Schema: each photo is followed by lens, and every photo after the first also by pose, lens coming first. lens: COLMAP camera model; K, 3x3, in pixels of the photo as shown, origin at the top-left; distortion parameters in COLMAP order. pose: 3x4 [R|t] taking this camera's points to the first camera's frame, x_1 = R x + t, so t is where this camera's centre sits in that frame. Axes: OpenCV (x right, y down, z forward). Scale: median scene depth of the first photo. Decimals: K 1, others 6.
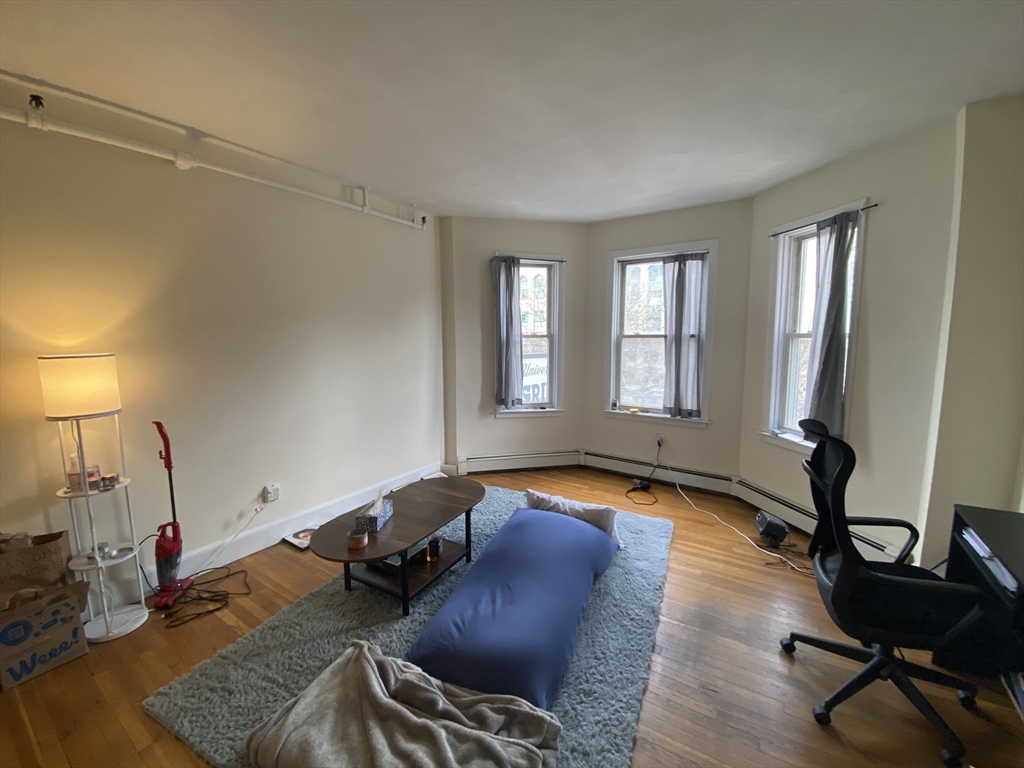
lens RADIAL K [[414.9, 0, 514.0], [0, 414.9, 382.5], [0, 0, 1]] dist [0.027951, -0.023374]
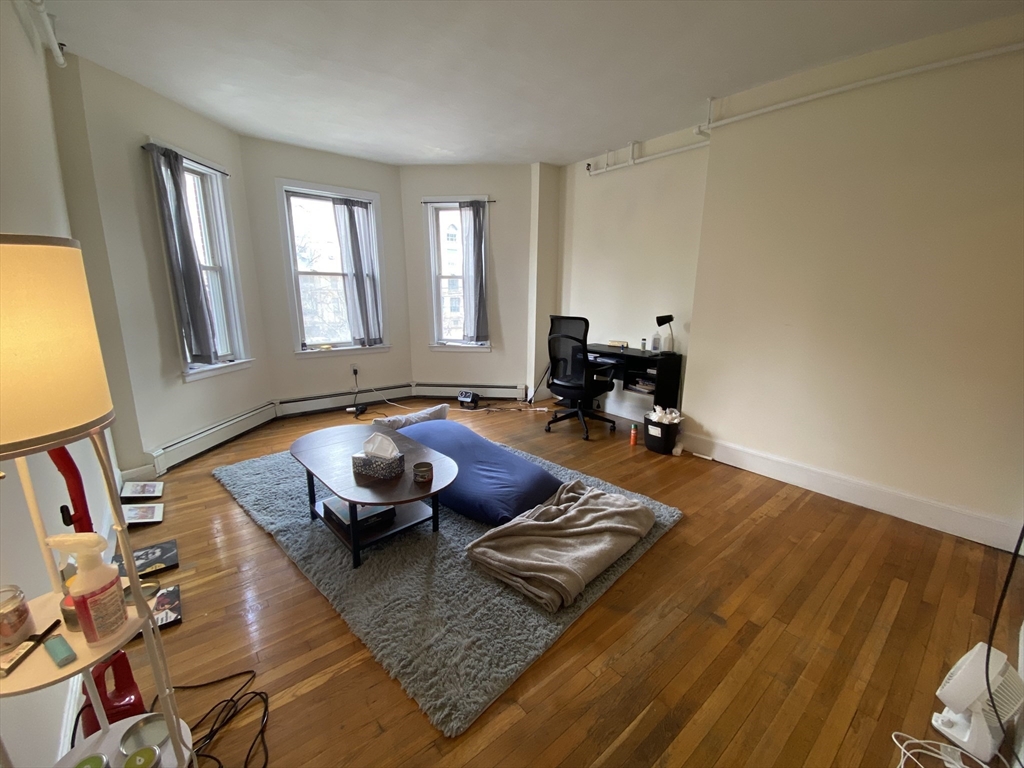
lens RADIAL K [[416.7, 0, 508.9], [0, 416.7, 383.2], [0, 0, 1]] dist [0.023899, -0.021143]
pose [[0.295443, -0.204871, 0.933135, -0.849710], [0.100535, 0.977980, 0.182886, 0.015333], [-0.950056, 0.039780, 0.309534, 0.372792]]
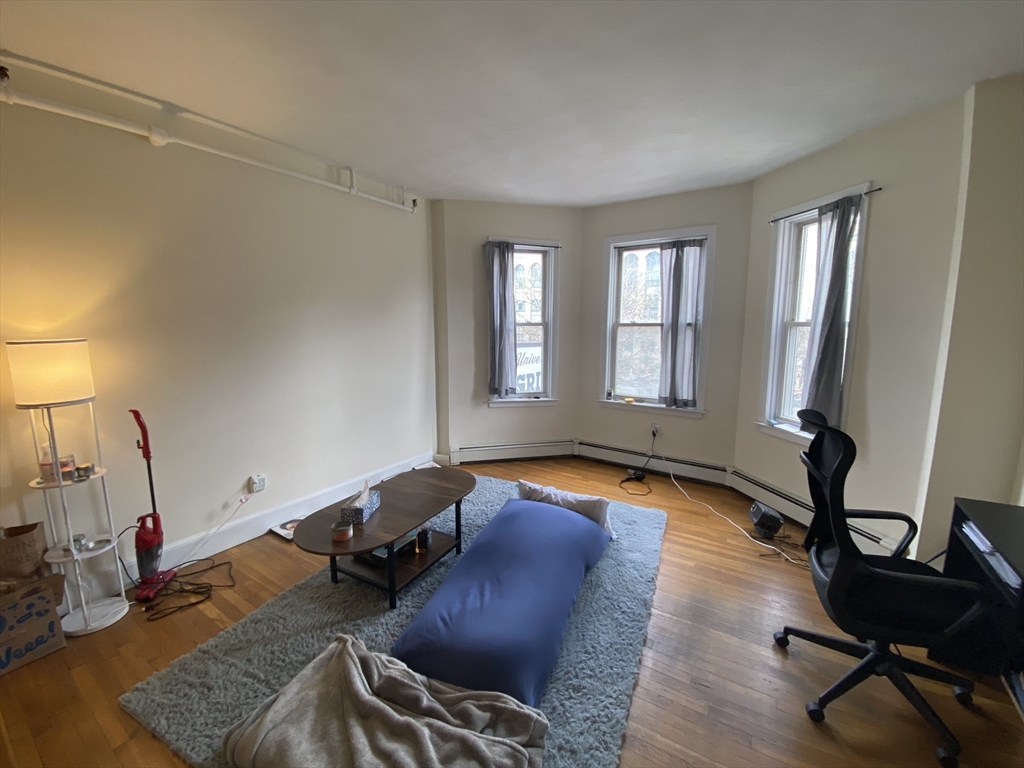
lens RADIAL K [[414.9, 0, 514.0], [0, 414.9, 382.5], [0, 0, 1]] dist [0.027951, -0.023374]
pose [[0.999964, 0.003369, 0.007761, 0.011776], [-0.003564, 0.999673, 0.025304, 0.002234], [-0.007673, -0.025331, 0.999650, 0.025506]]
